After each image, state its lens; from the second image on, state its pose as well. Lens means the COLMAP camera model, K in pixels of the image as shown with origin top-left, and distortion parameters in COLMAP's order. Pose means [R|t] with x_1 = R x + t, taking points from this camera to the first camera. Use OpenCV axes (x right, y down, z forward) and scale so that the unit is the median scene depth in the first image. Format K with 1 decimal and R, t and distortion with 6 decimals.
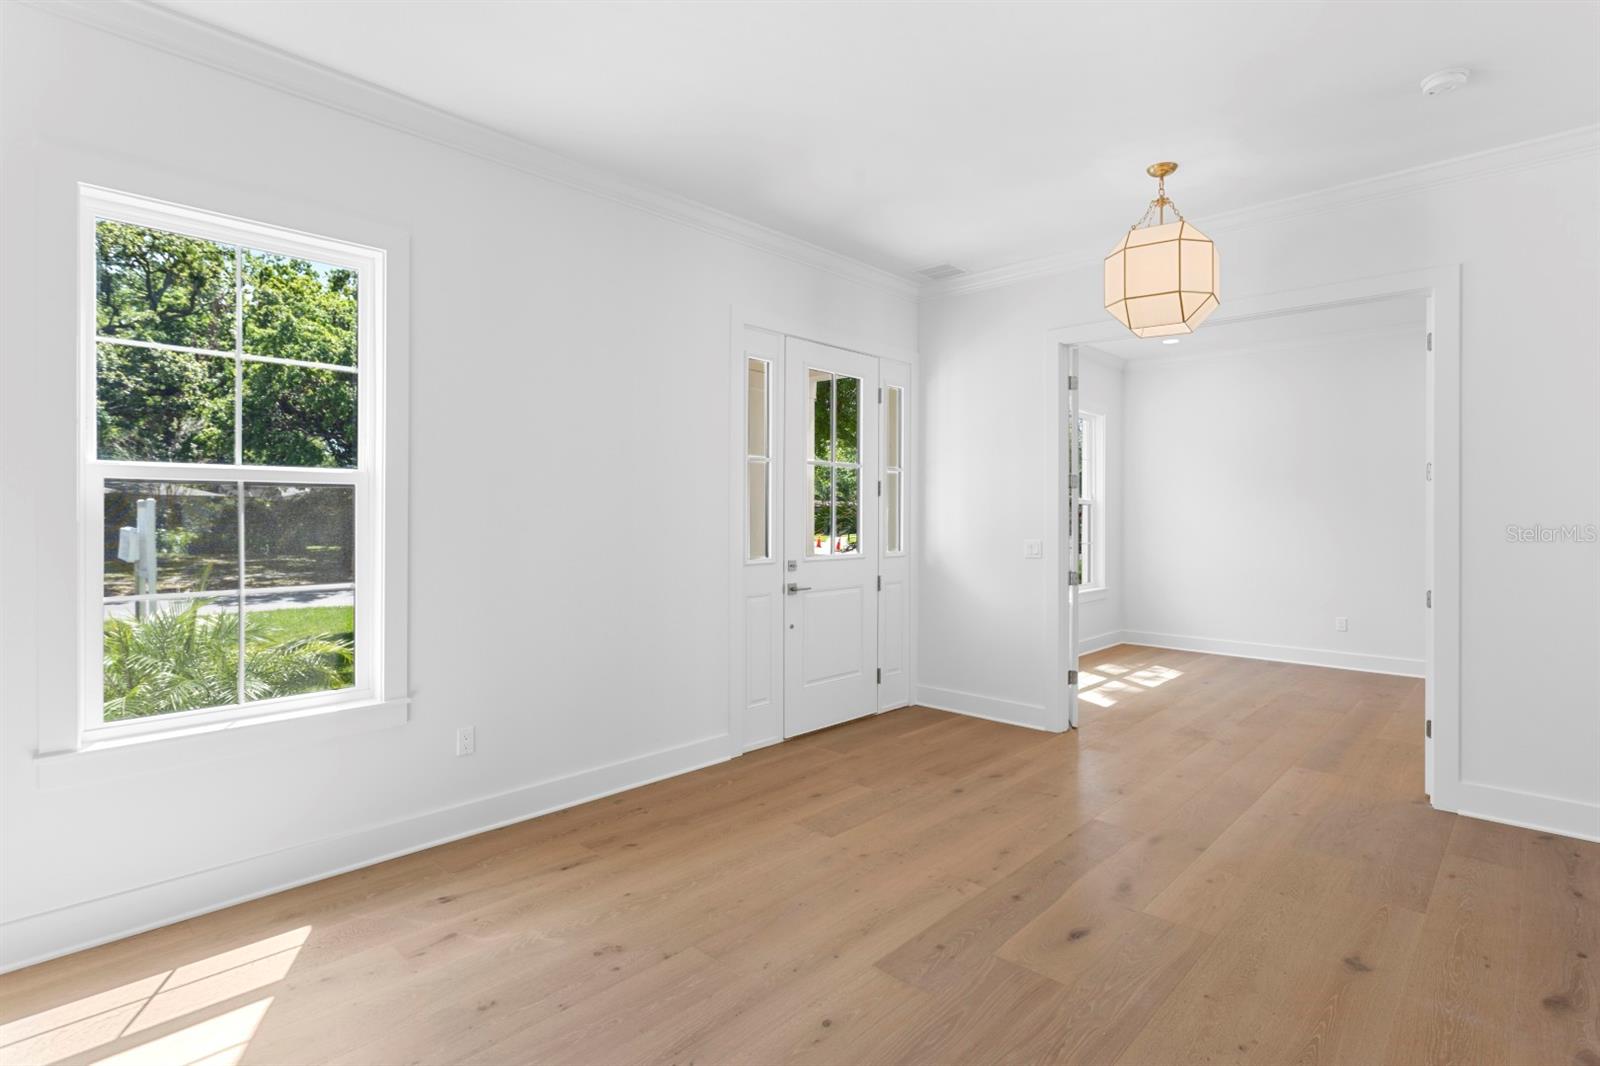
lens RADIAL K [[793.2, 0, 803.7], [0, 793.2, 525.0], [0, 0, 1]] dist [-0.006456, 0.000083]
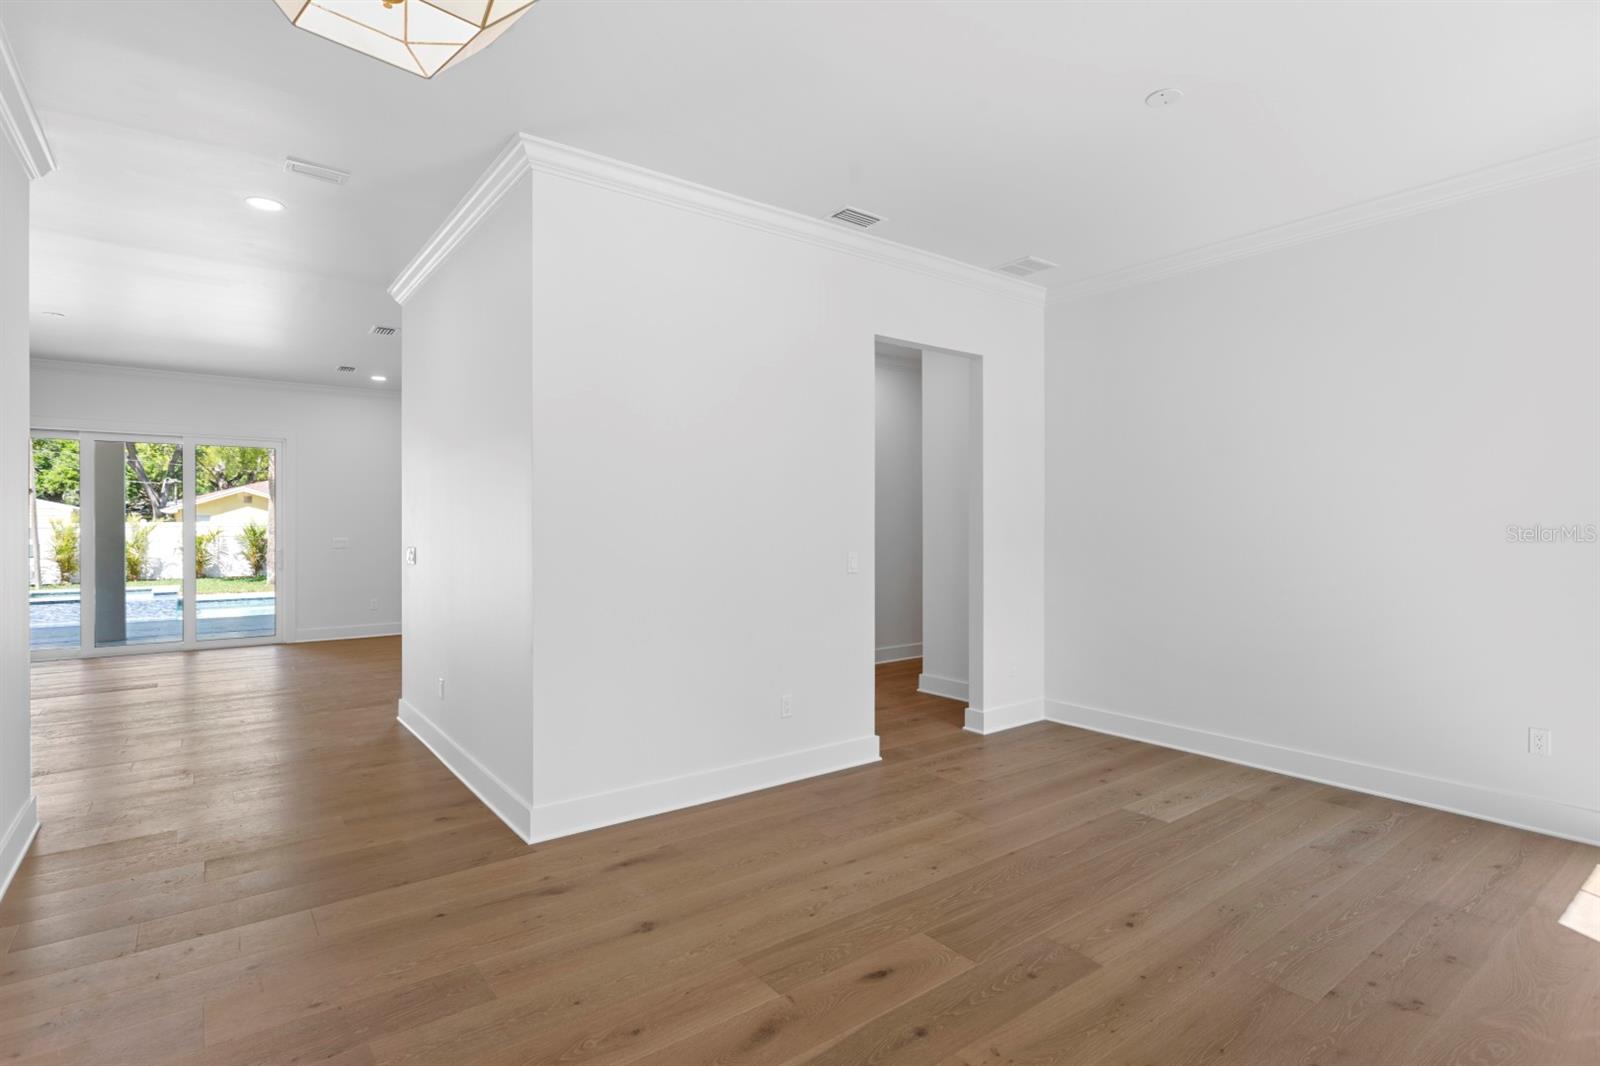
lens RADIAL K [[798.8, 0, 798.3], [0, 798.8, 540.4], [0, 0, 1]] dist [-0.001799, 0.001828]
pose [[-0.986674, -0.006601, 0.162574, 0.280775], [-0.000649, 0.999328, 0.036640, -0.027143], [-0.162707, 0.036047, -0.986016, 1.866651]]
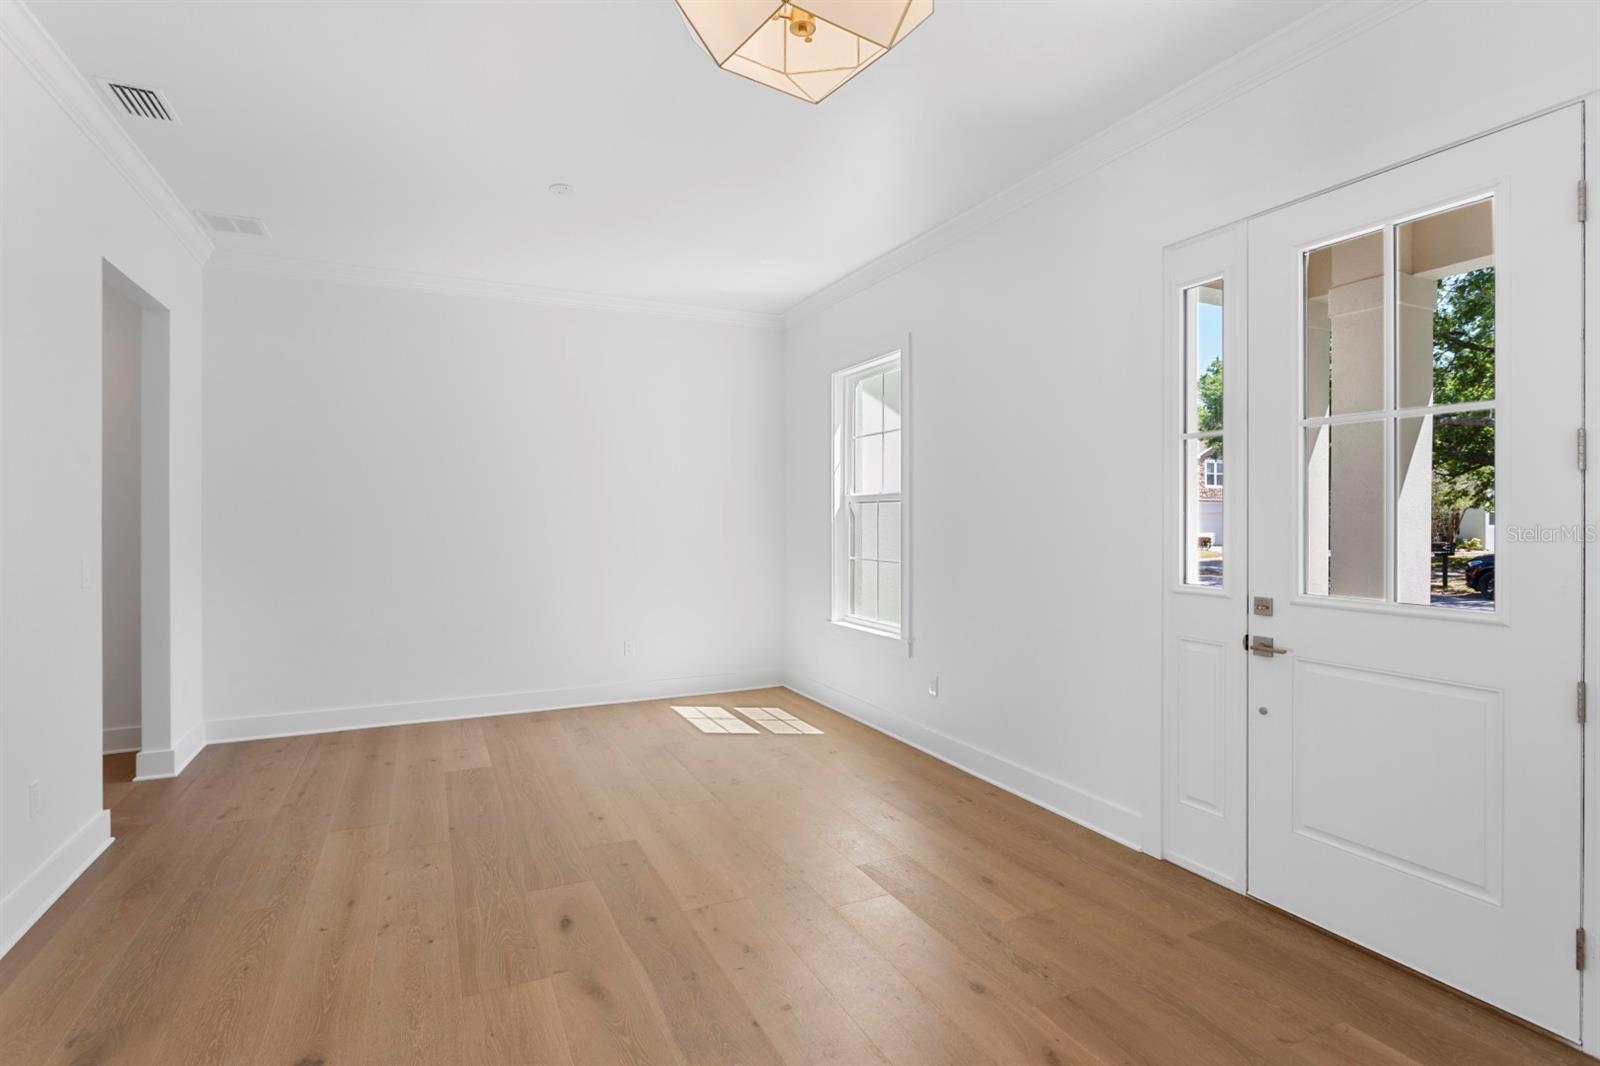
lens RADIAL K [[793.2, 0, 803.7], [0, 793.2, 525.0], [0, 0, 1]] dist [-0.006456, 0.000083]
pose [[-0.356227, 0.005884, -0.934381, 1.162204], [-0.015206, 0.999811, 0.012093, -0.018507], [0.934276, 0.018516, -0.356070, 1.599018]]
